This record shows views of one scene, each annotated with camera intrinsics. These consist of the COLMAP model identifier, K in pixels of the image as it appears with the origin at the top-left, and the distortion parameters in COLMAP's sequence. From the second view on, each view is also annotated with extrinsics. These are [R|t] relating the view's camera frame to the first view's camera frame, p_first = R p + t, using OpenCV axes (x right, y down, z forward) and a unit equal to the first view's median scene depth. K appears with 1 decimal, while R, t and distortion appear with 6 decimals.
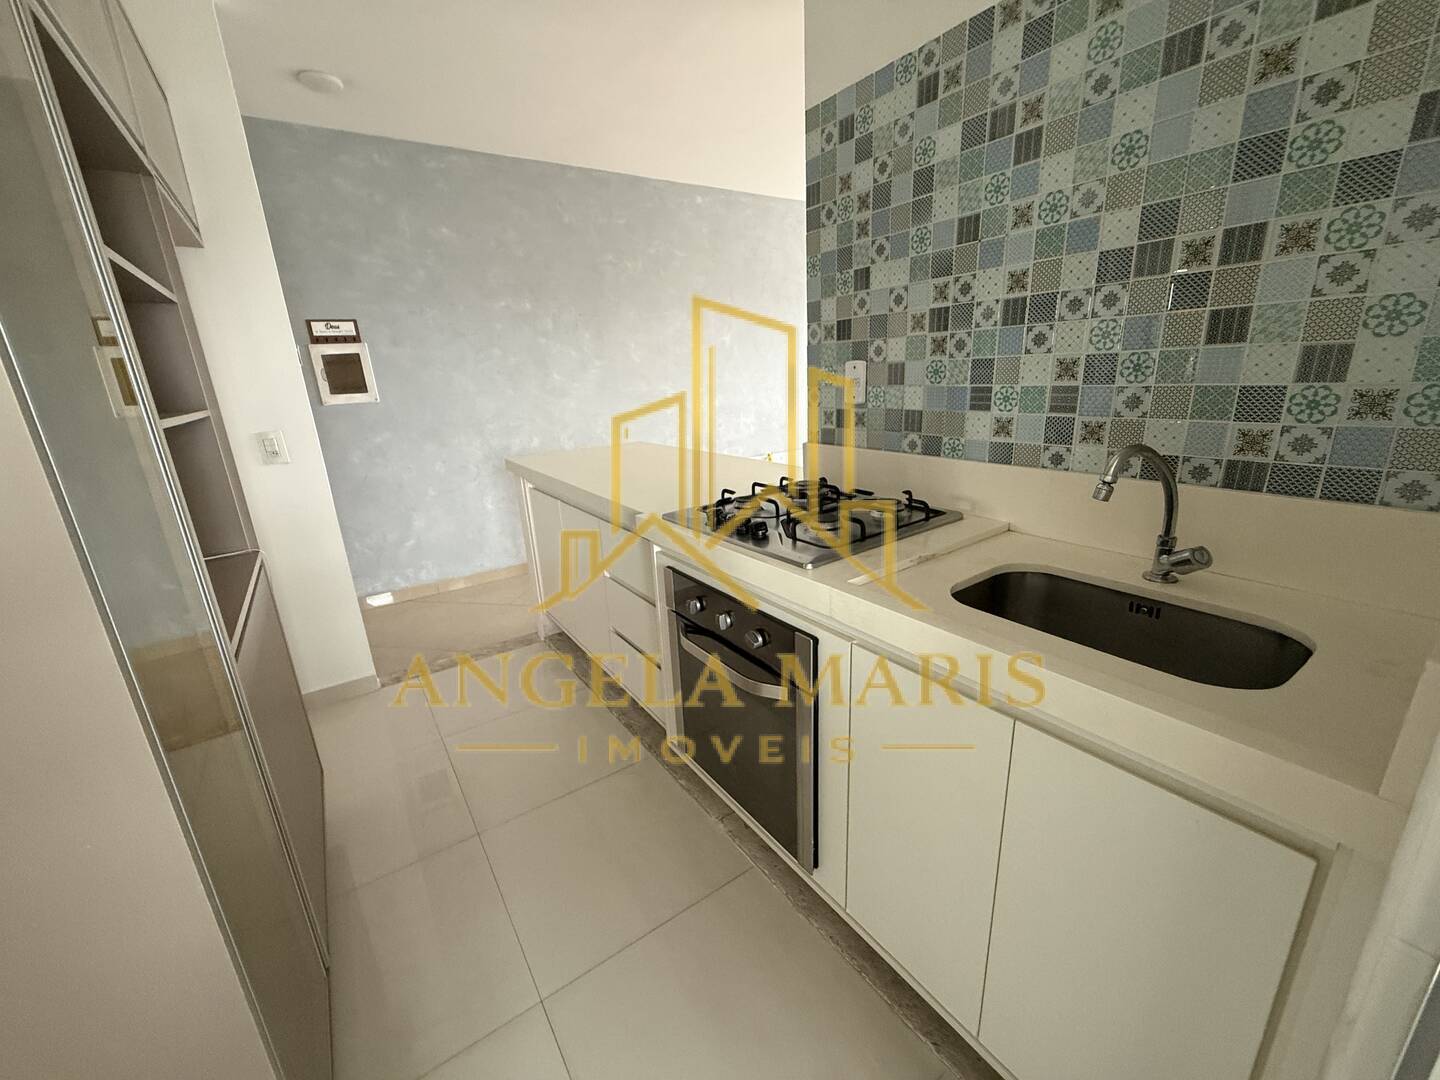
lens RADIAL K [[573.6, 0, 716.3], [0, 573.6, 541.1], [0, 0, 1]] dist [-0.002263, -0.000053]
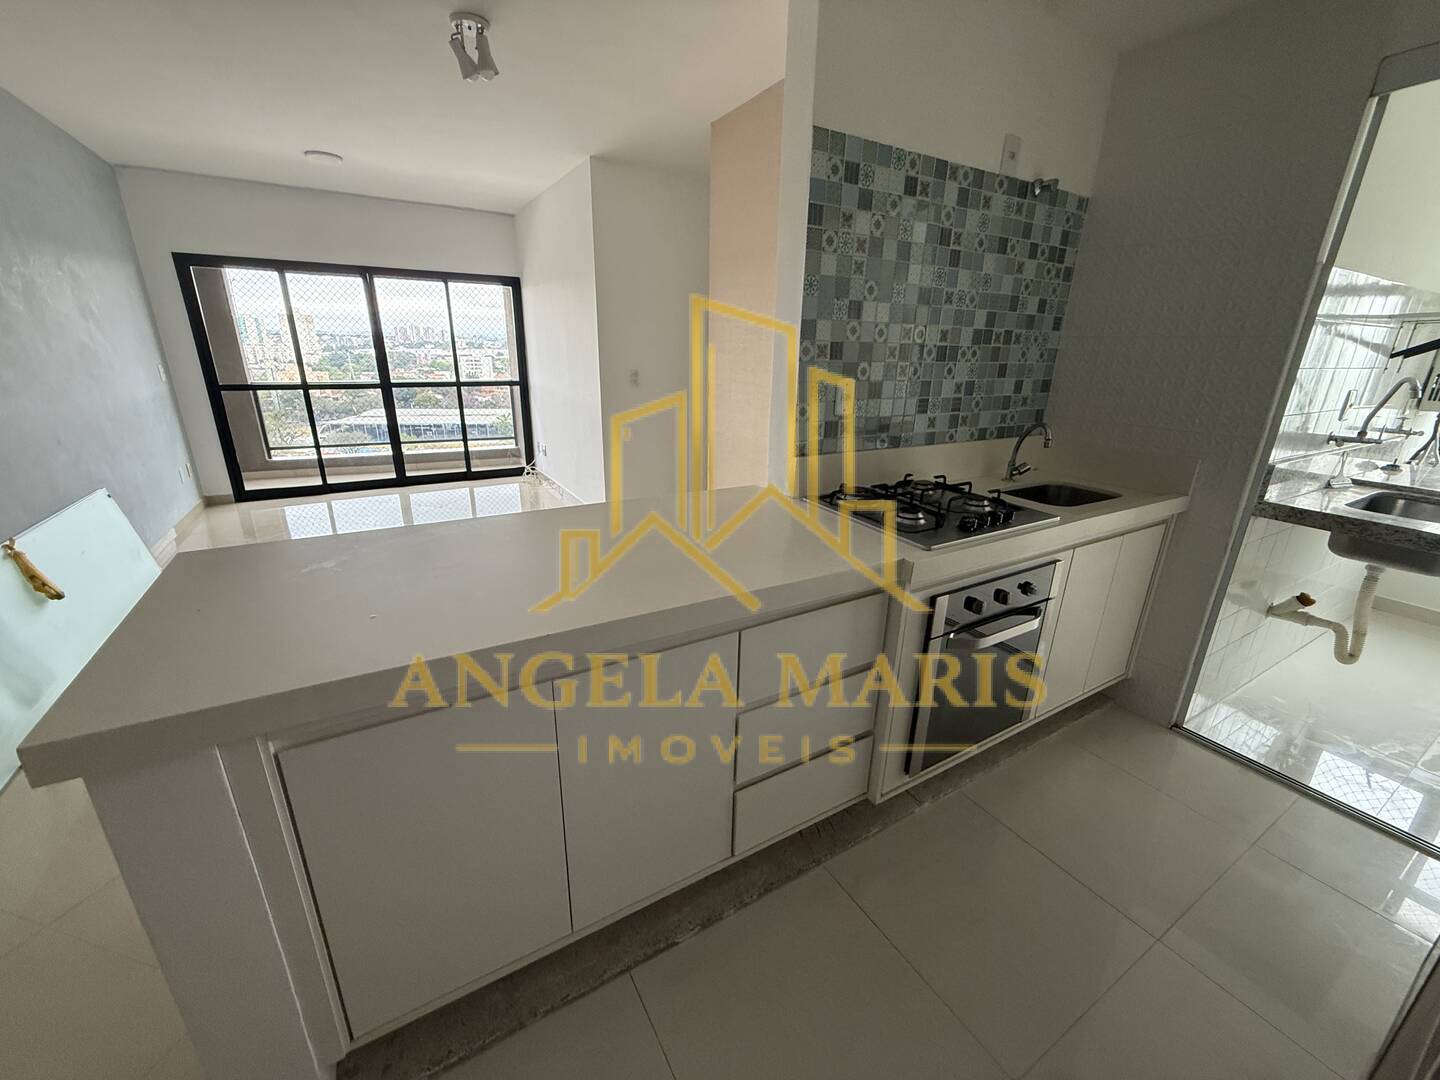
lens RADIAL K [[573.6, 0, 716.5], [0, 573.6, 541.2], [0, 0, 1]] dist [-0.002263, -0.000053]
pose [[0.067196, -0.271921, 0.959971, -1.182366], [0.262338, 0.933107, 0.245949, -0.437210], [-0.962634, 0.235310, 0.134037, 1.420133]]
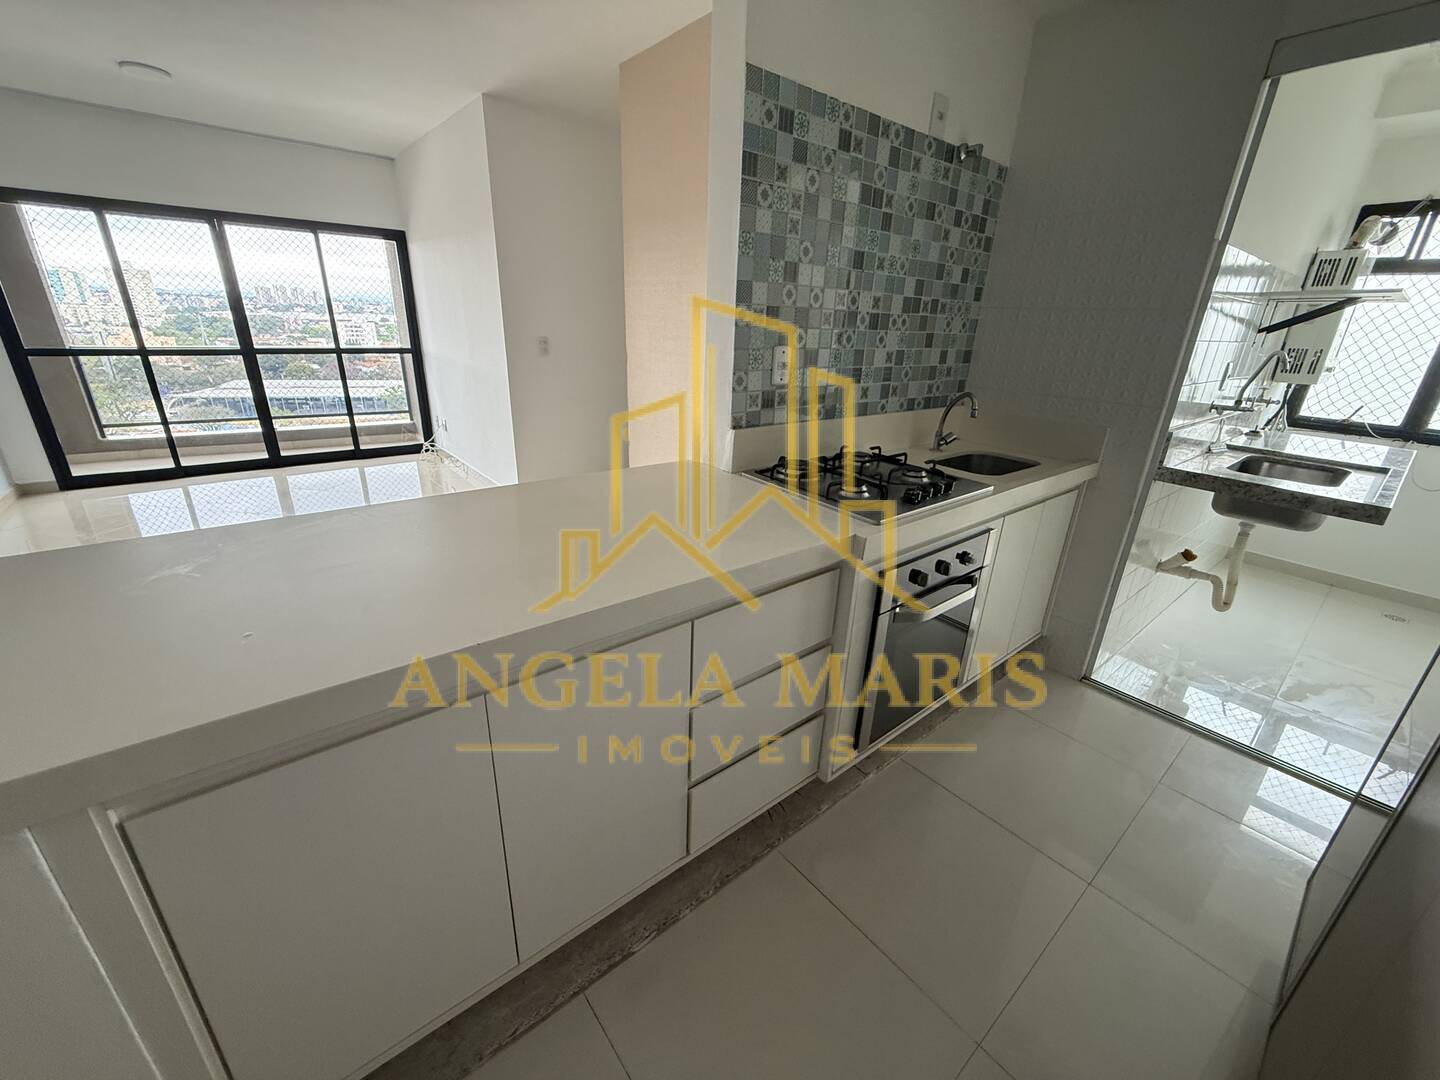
lens RADIAL K [[573.6, 0, 717.8], [0, 573.6, 541.0], [0, 0, 1]] dist [-0.002263, -0.000053]
pose [[-0.085781, -0.315343, 0.945093, -1.097670], [0.252747, 0.910671, 0.326798, -0.440895], [-0.963722, 0.266903, 0.001584, 1.473864]]
